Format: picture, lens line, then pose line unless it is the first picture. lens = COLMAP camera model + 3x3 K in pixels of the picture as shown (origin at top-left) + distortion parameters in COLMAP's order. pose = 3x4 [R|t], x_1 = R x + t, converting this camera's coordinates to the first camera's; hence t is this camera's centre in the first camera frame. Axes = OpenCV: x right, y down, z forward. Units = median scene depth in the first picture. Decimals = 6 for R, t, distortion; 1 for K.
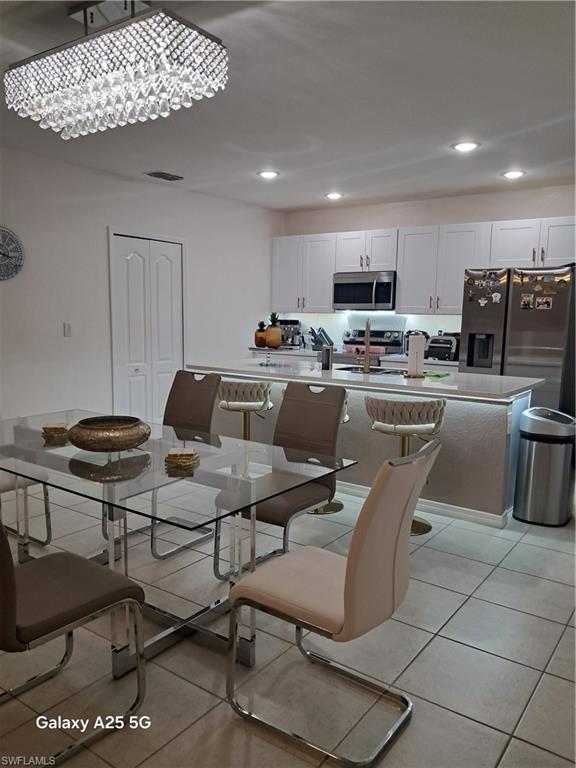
lens RADIAL K [[602.5, 0, 287.0], [0, 602.5, 393.9], [0, 0, 1]] dist [-0.005105, -0.007338]
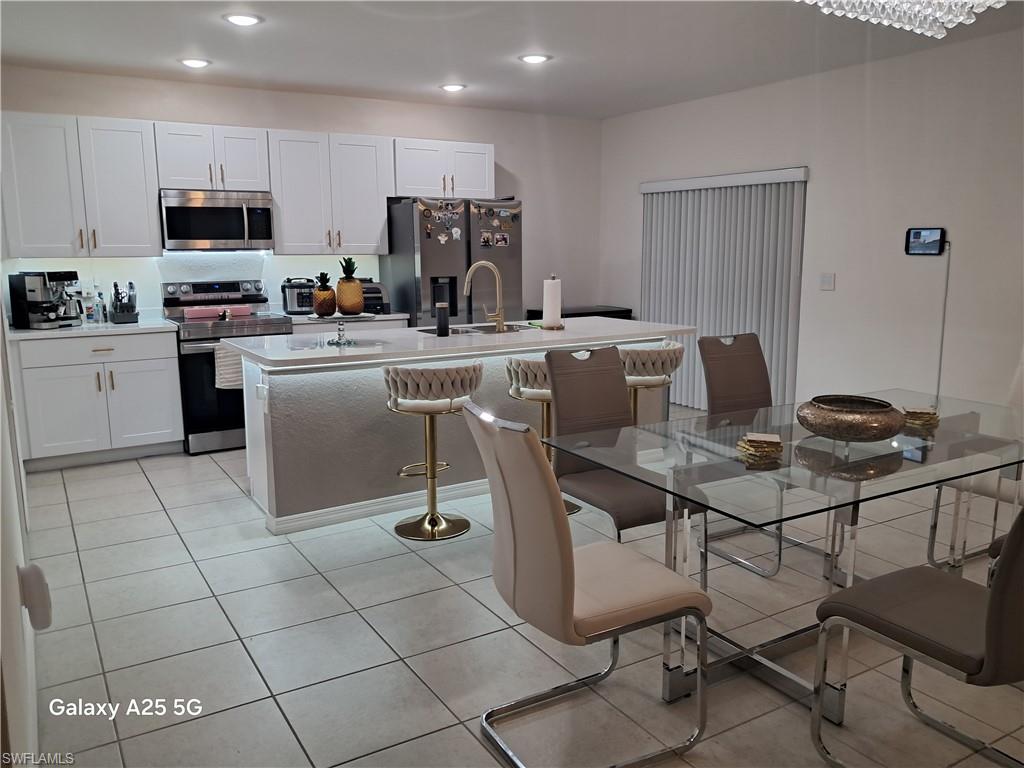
lens RADIAL K [[802.4, 0, 508.1], [0, 802.4, 385.9], [0, 0, 1]] dist [0.079557, -0.157265]
pose [[0.393163, -0.174786, 0.902703, -0.693995], [0.136582, 0.981976, 0.130648, -0.086179], [-0.909268, 0.071927, 0.409949, 0.478783]]
